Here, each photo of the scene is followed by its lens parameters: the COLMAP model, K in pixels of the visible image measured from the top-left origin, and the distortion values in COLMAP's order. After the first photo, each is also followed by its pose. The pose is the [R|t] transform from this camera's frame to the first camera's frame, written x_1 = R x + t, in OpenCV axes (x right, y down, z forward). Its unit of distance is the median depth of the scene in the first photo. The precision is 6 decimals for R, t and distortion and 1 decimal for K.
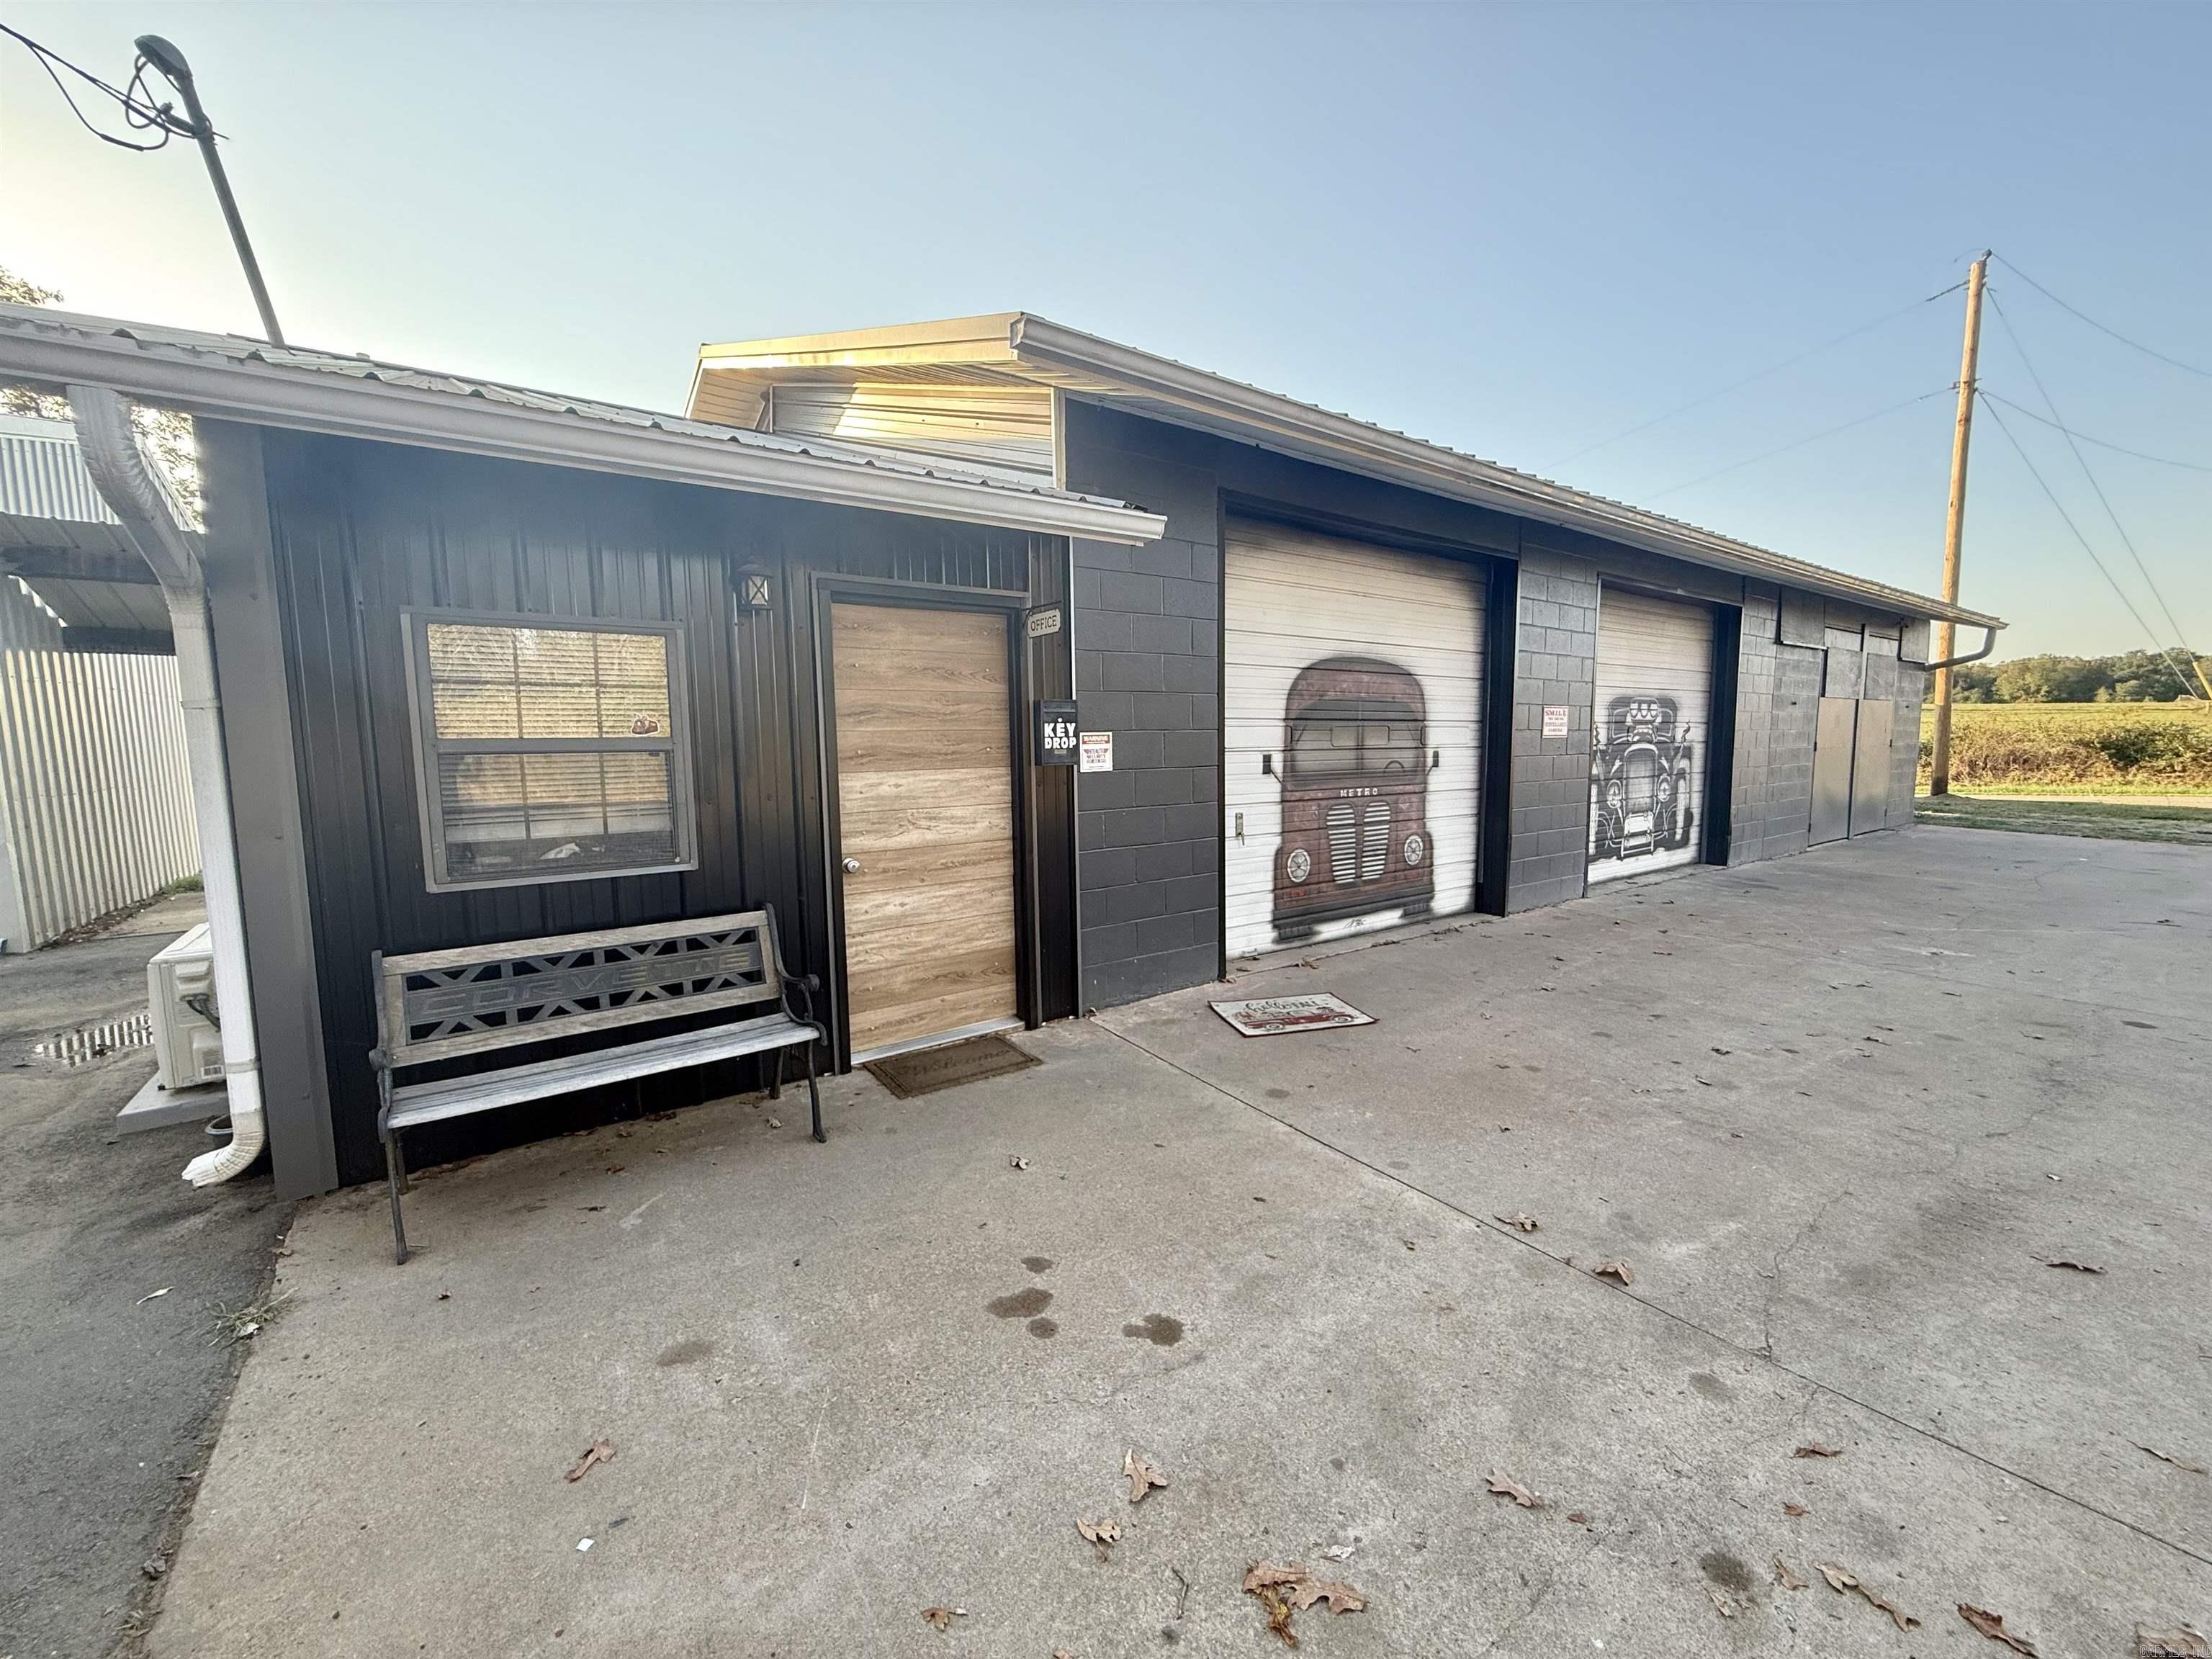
lens RADIAL K [[880.9, 0, 1101.6], [0, 880.9, 828.7], [0, 0, 1]] dist [0.001656, -0.000334]
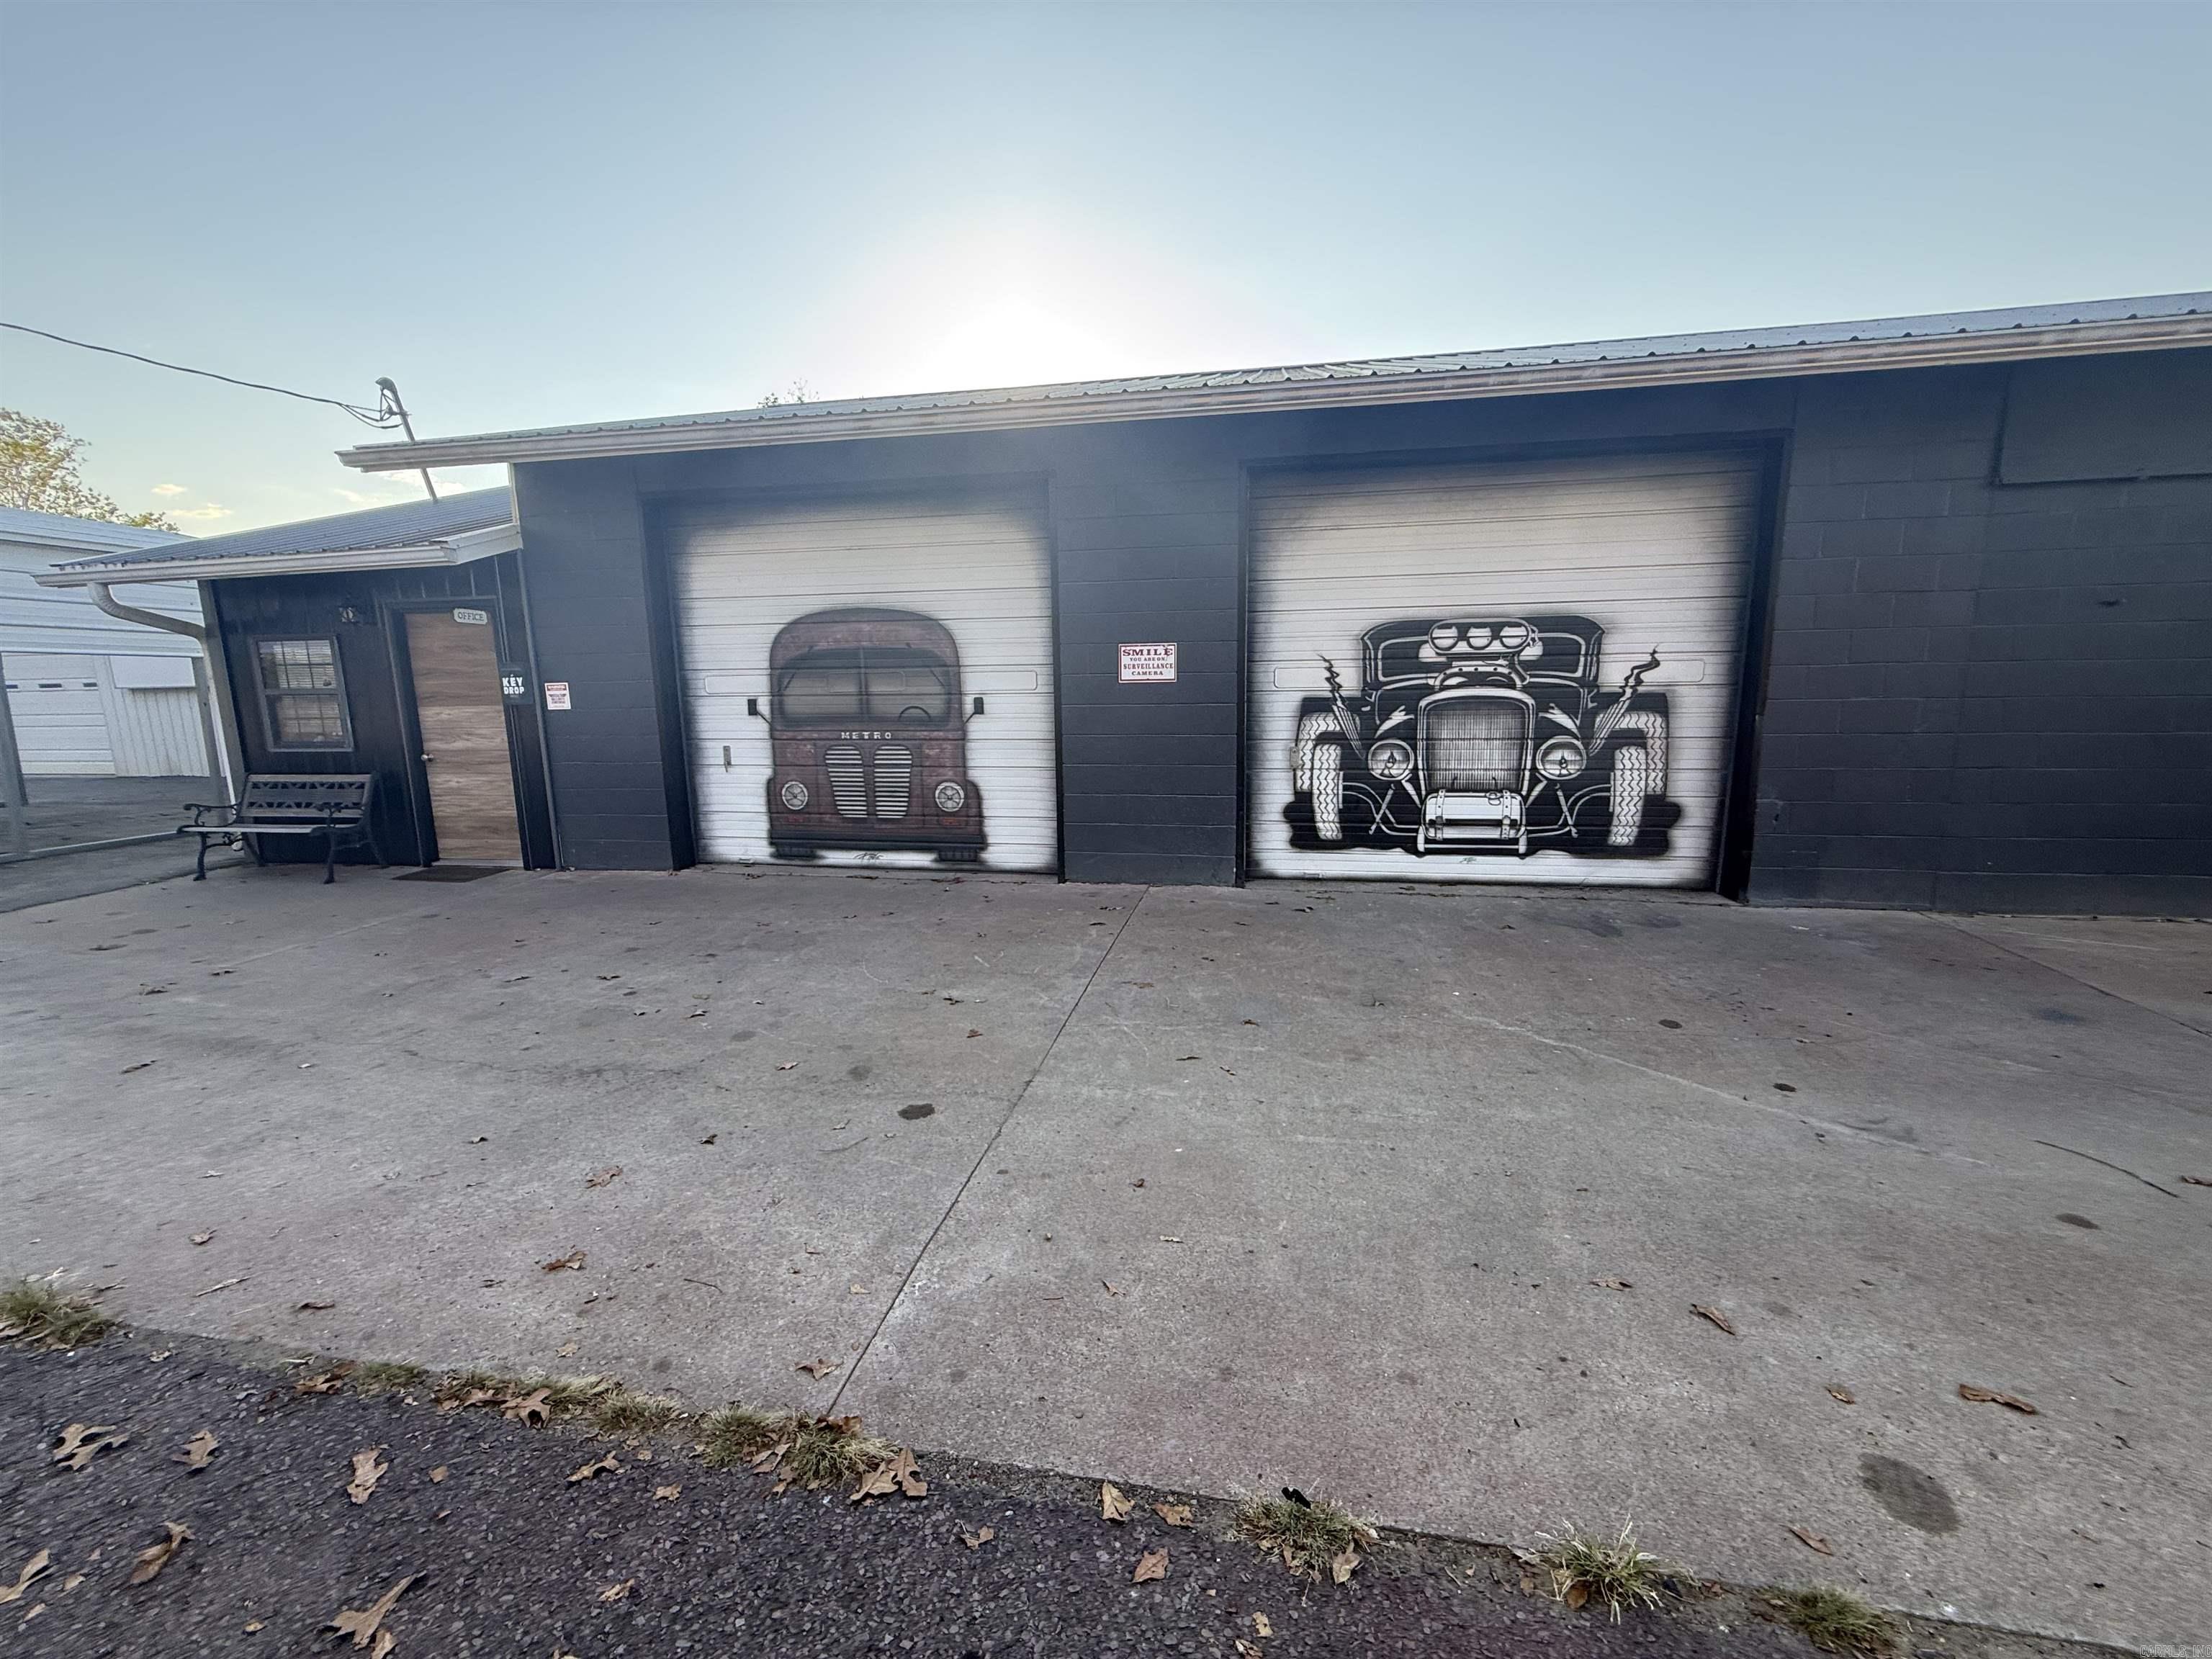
lens RADIAL K [[880.9, 0, 1096.8], [0, 880.9, 827.1], [0, 0, 1]] dist [0.001656, -0.000334]
pose [[0.690367, 0.118148, -0.713747, 1.331808], [-0.065297, 0.992724, 0.101170, -0.060090], [0.720507, -0.023239, 0.693059, 0.479600]]
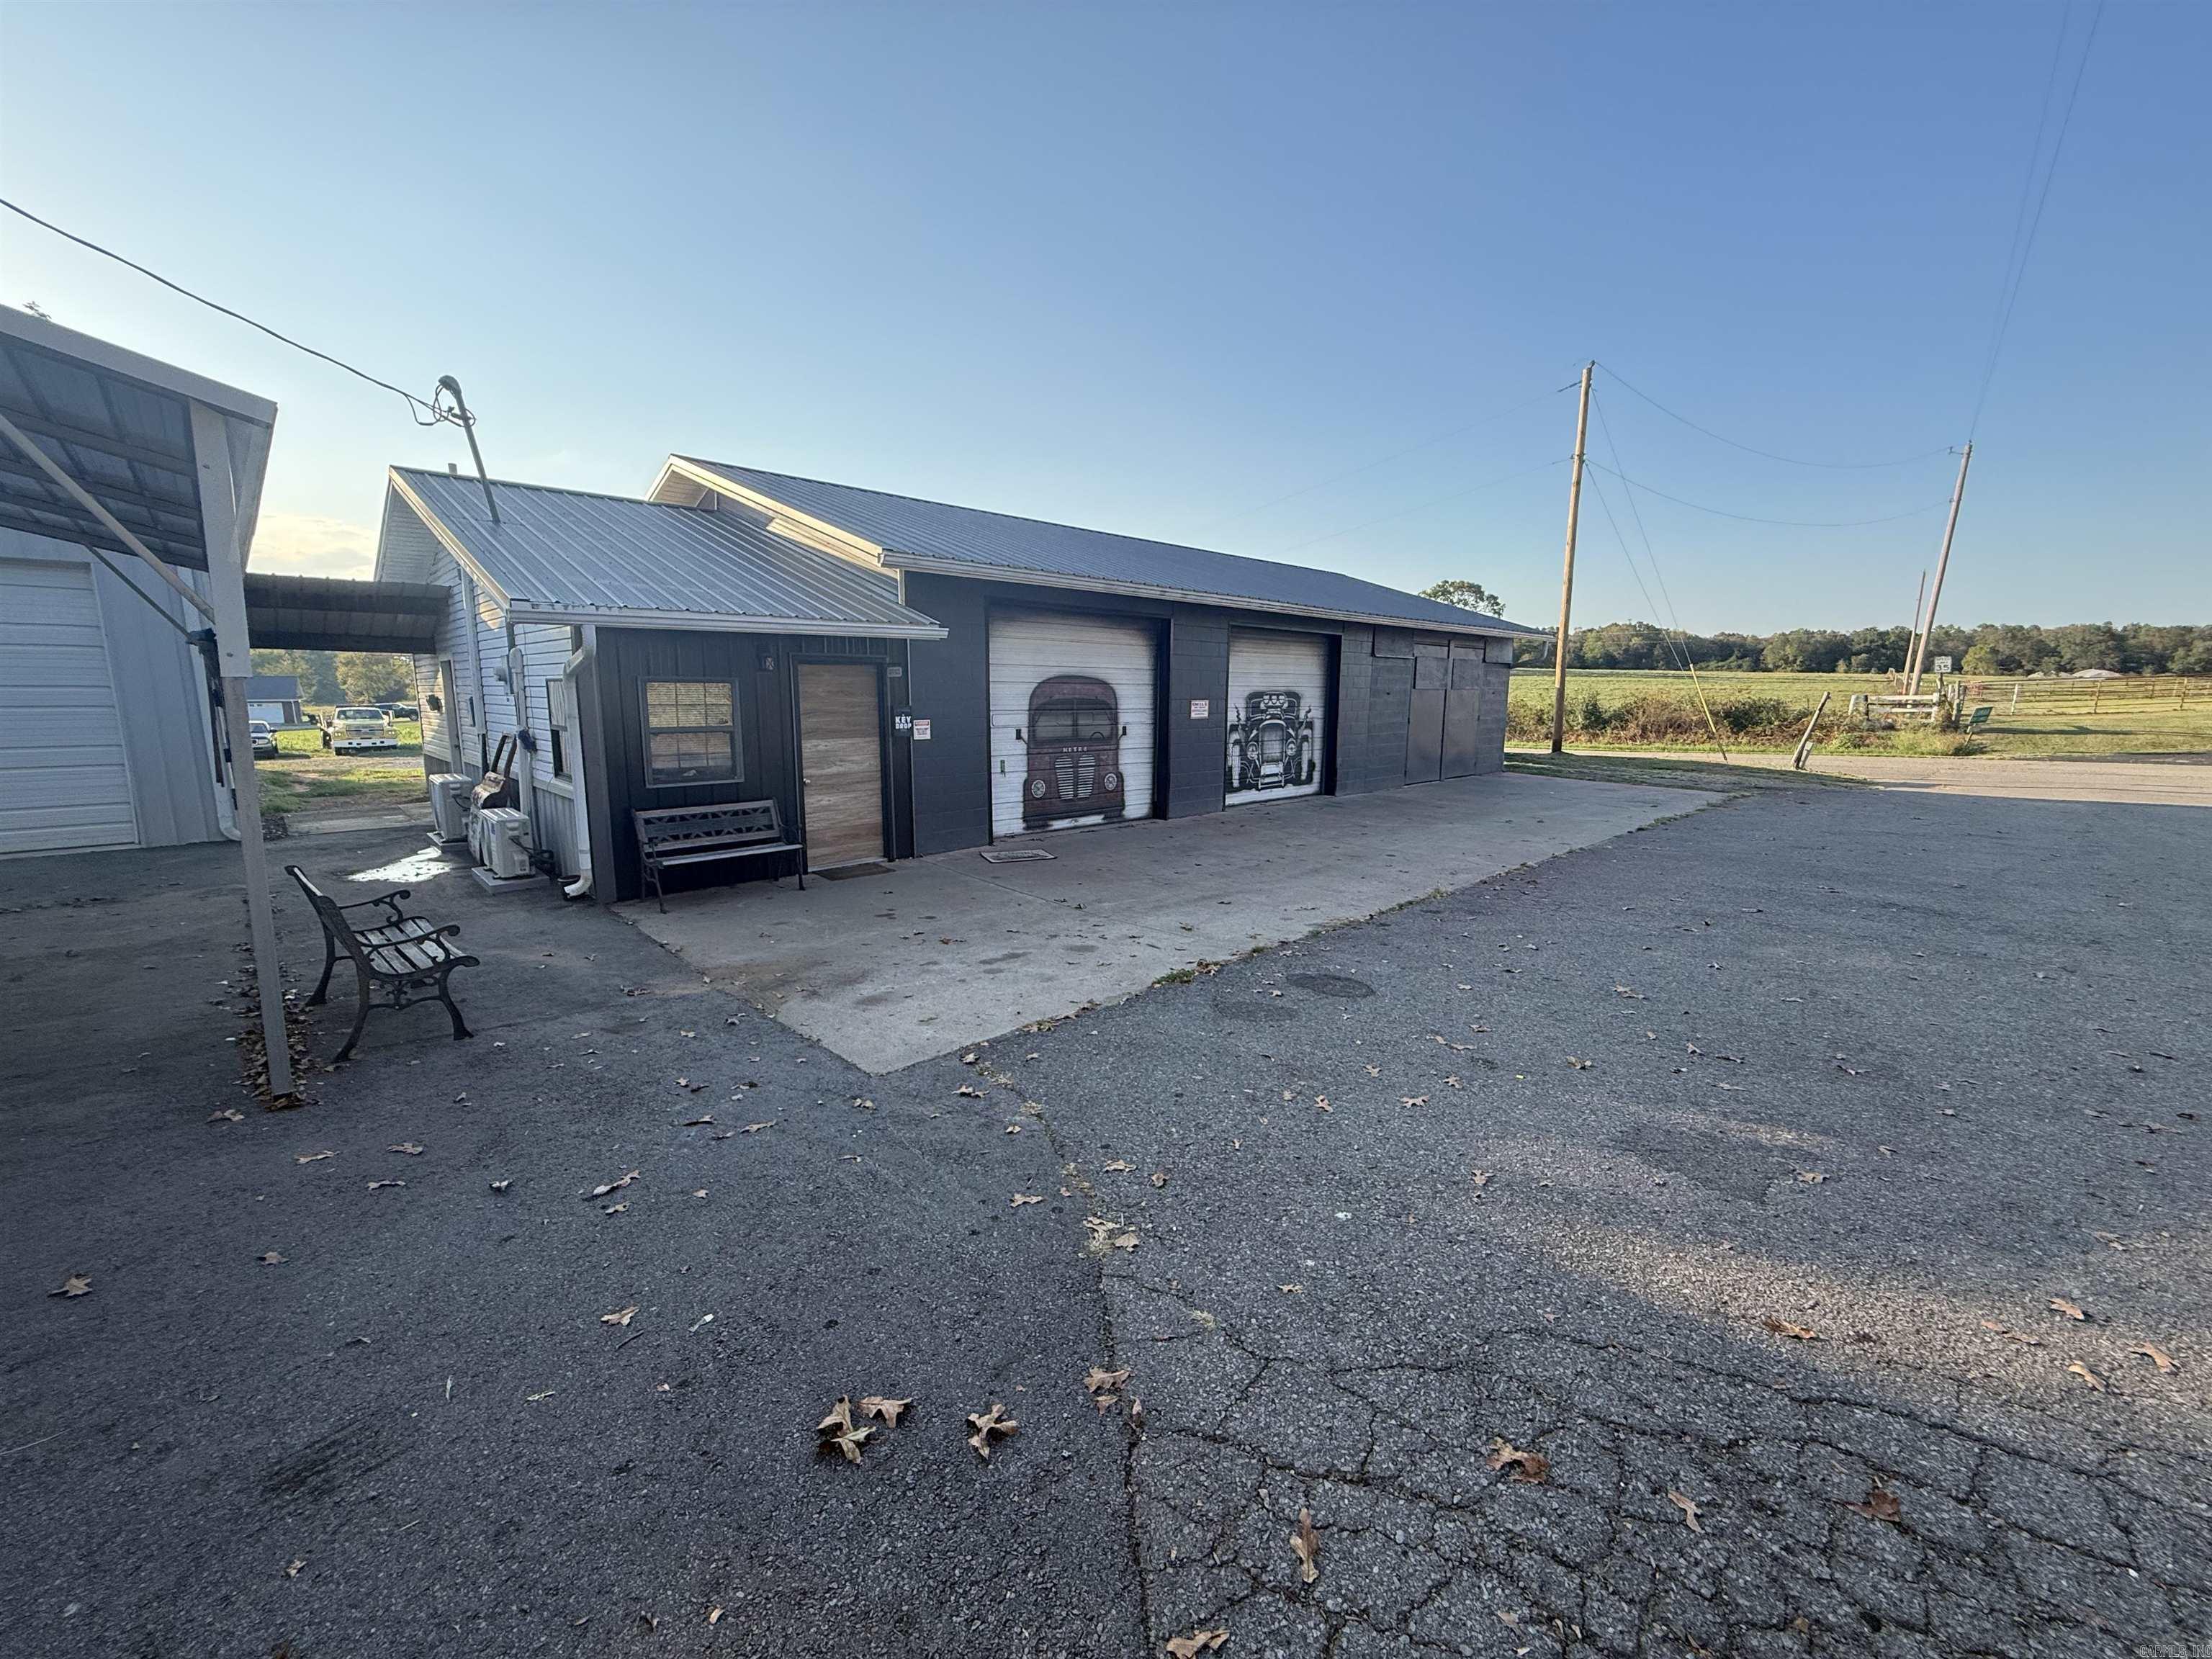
lens RADIAL K [[880.9, 0, 1099.7], [0, 880.9, 827.5], [0, 0, 1]] dist [0.001656, -0.000334]
pose [[0.989815, -0.005239, 0.142265, 0.086420], [-0.002469, 0.998541, 0.053951, 0.022864], [-0.142340, -0.053753, 0.988357, -0.864097]]
